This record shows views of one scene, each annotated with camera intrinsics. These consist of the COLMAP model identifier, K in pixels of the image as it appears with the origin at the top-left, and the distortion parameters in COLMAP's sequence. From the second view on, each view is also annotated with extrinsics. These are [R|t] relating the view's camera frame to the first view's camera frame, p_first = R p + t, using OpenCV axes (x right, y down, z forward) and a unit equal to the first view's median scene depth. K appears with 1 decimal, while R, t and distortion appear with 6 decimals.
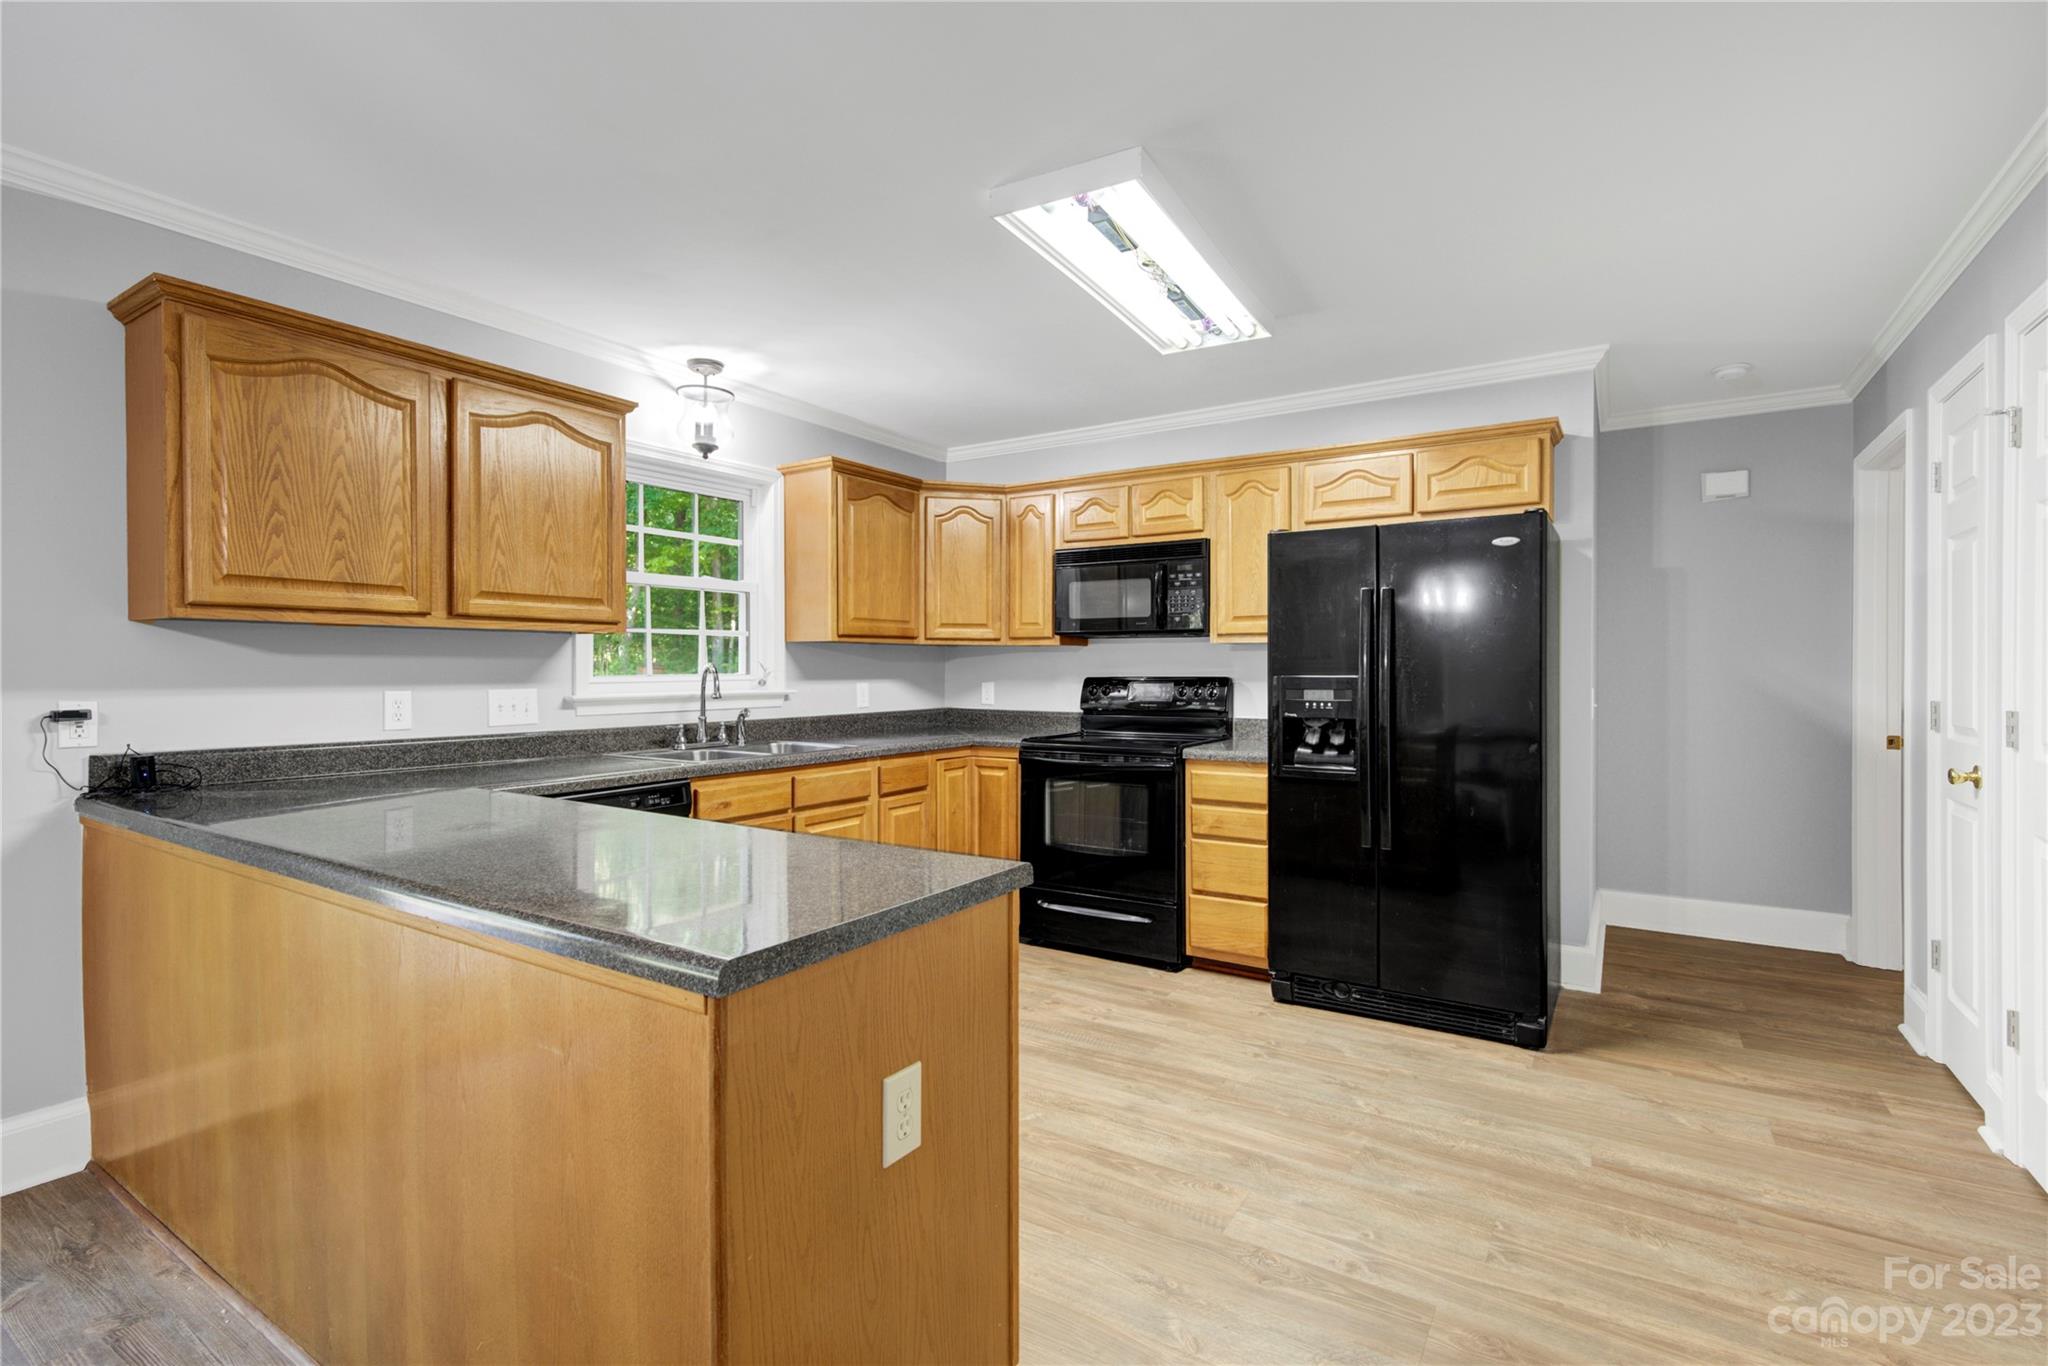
lens RADIAL K [[945.8, 0, 1021.1], [0, 945.8, 682.3], [0, 0, 1]] dist [0.000311, 0.001418]
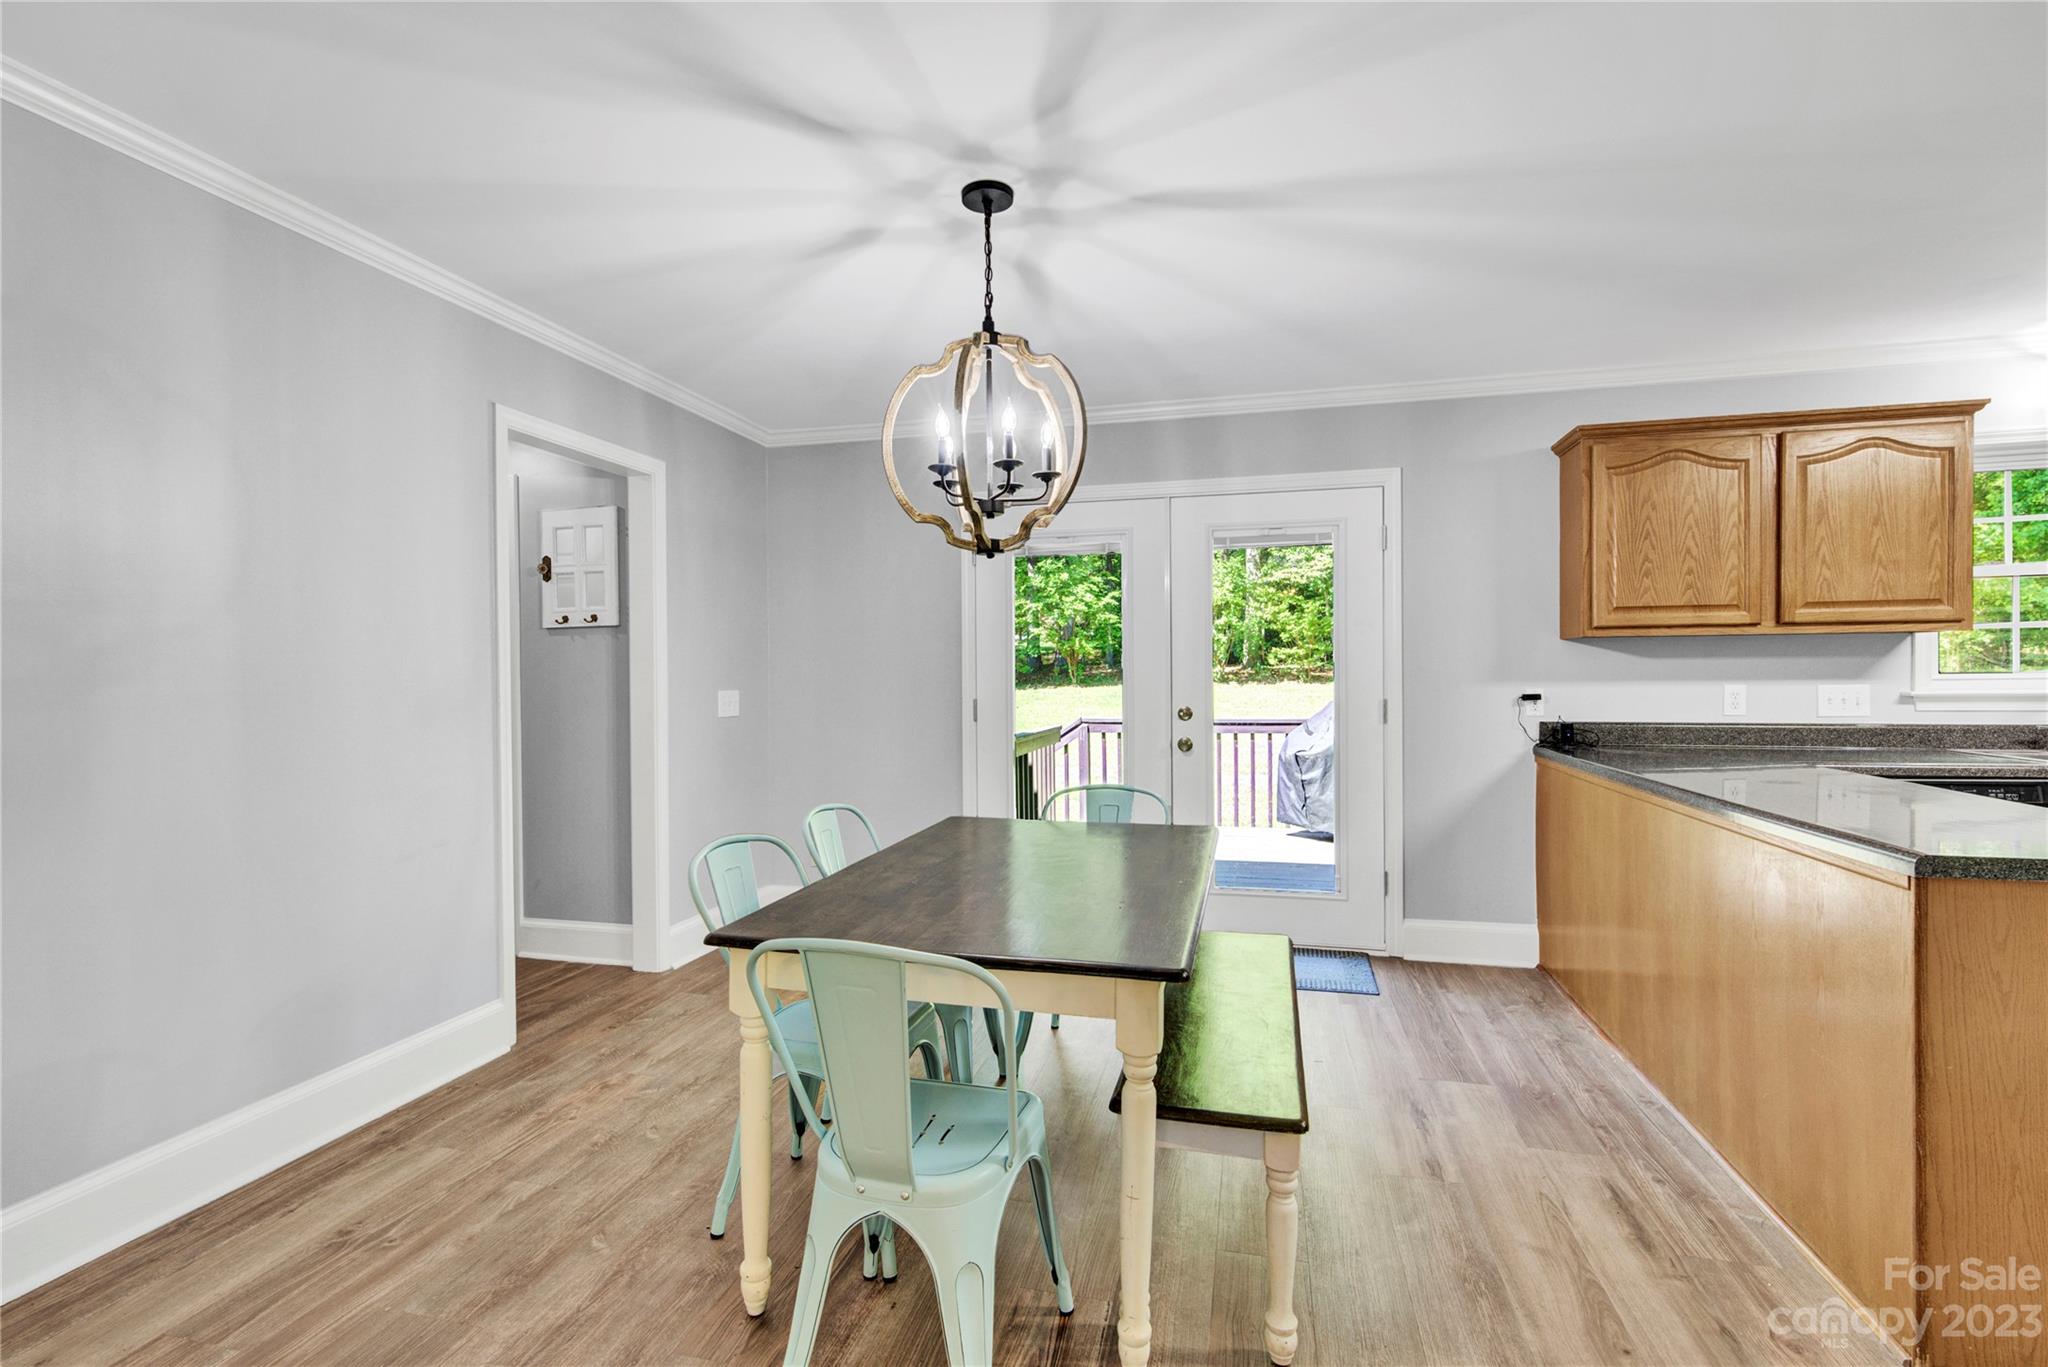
lens RADIAL K [[945.8, 0, 1021.1], [0, 945.8, 682.8], [0, 0, 1]] dist [0.000311, 0.001418]
pose [[0.317217, 0.006699, -0.948329, 0.250115], [-0.005326, 0.999972, 0.005282, 0.004810], [0.948338, 0.003375, 0.317243, -0.322487]]
